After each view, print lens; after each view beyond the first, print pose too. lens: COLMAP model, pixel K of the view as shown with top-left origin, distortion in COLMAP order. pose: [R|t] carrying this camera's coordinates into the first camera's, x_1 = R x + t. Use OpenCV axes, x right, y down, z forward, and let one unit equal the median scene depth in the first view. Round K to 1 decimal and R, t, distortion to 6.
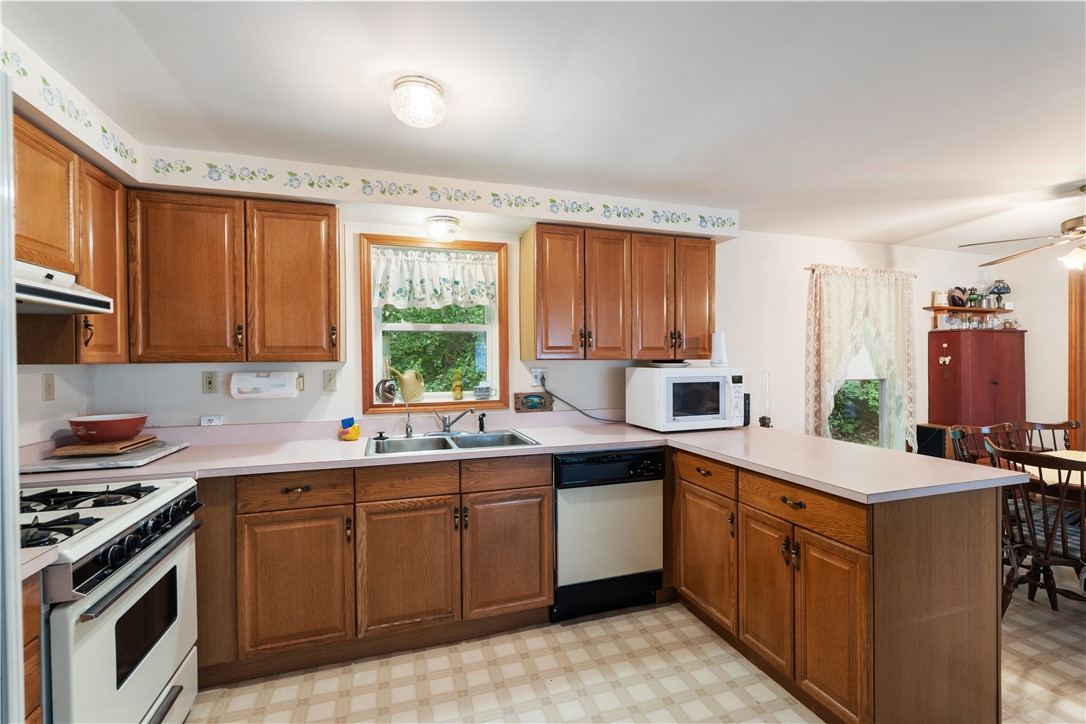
lens RADIAL K [[480.0, 0, 543.3], [0, 480.0, 361.4], [0, 0, 1]] dist [0.000418, -0.000524]
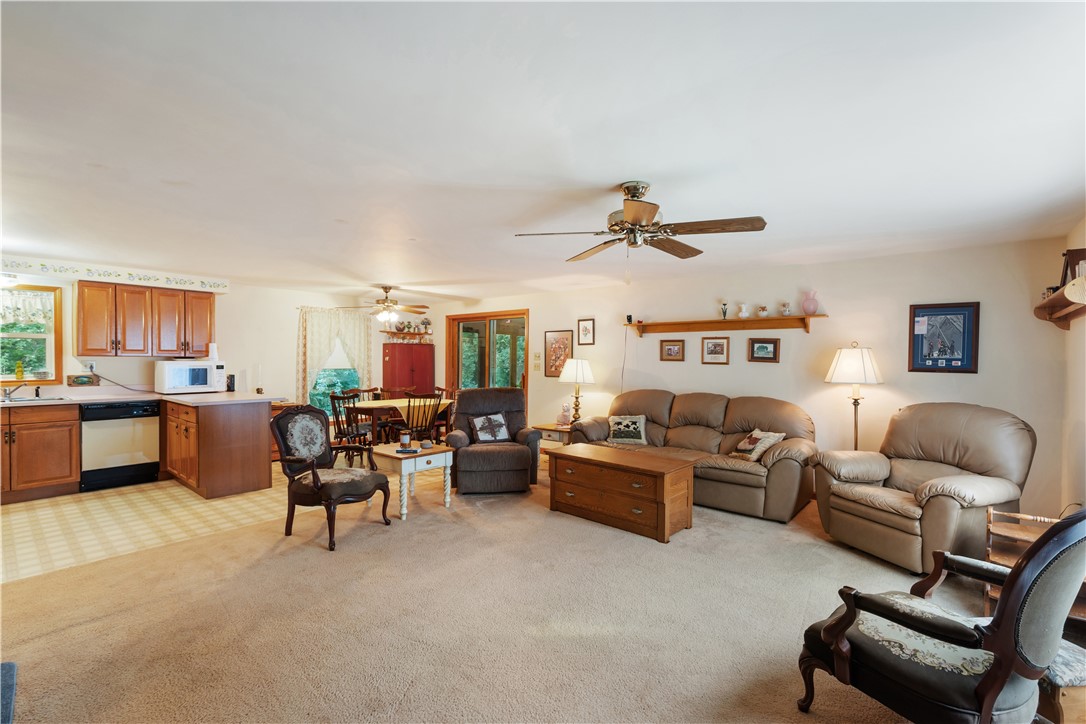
lens RADIAL K [[480.0, 0, 544.6], [0, 480.0, 362.3], [0, 0, 1]] dist [0.000418, -0.000524]
pose [[0.851307, 0.005720, 0.524636, 0.499020], [-0.009729, 0.999941, 0.004886, -0.005155], [-0.524577, -0.009264, 0.851313, -1.369103]]
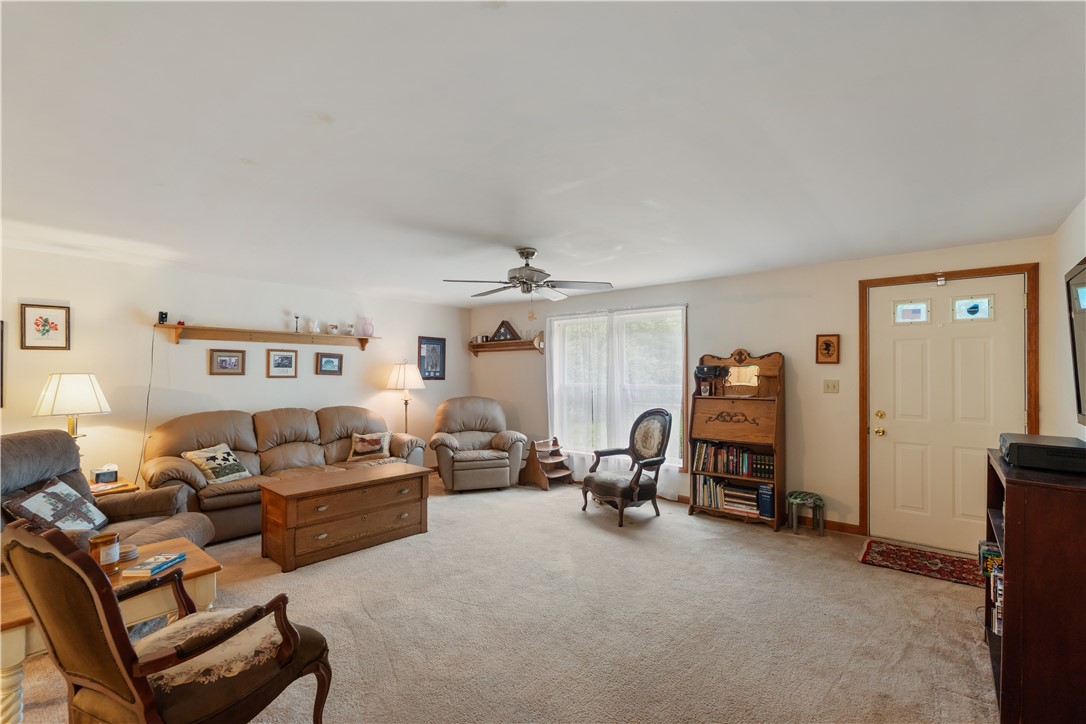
lens RADIAL K [[480.0, 0, 544.9], [0, 480.0, 370.1], [0, 0, 1]] dist [0.000418, -0.000524]
pose [[-0.527748, 0.008951, 0.849354, -0.173605], [0.003365, 0.999959, -0.008447, -0.005024], [-0.849394, -0.001600, -0.527756, 0.475195]]
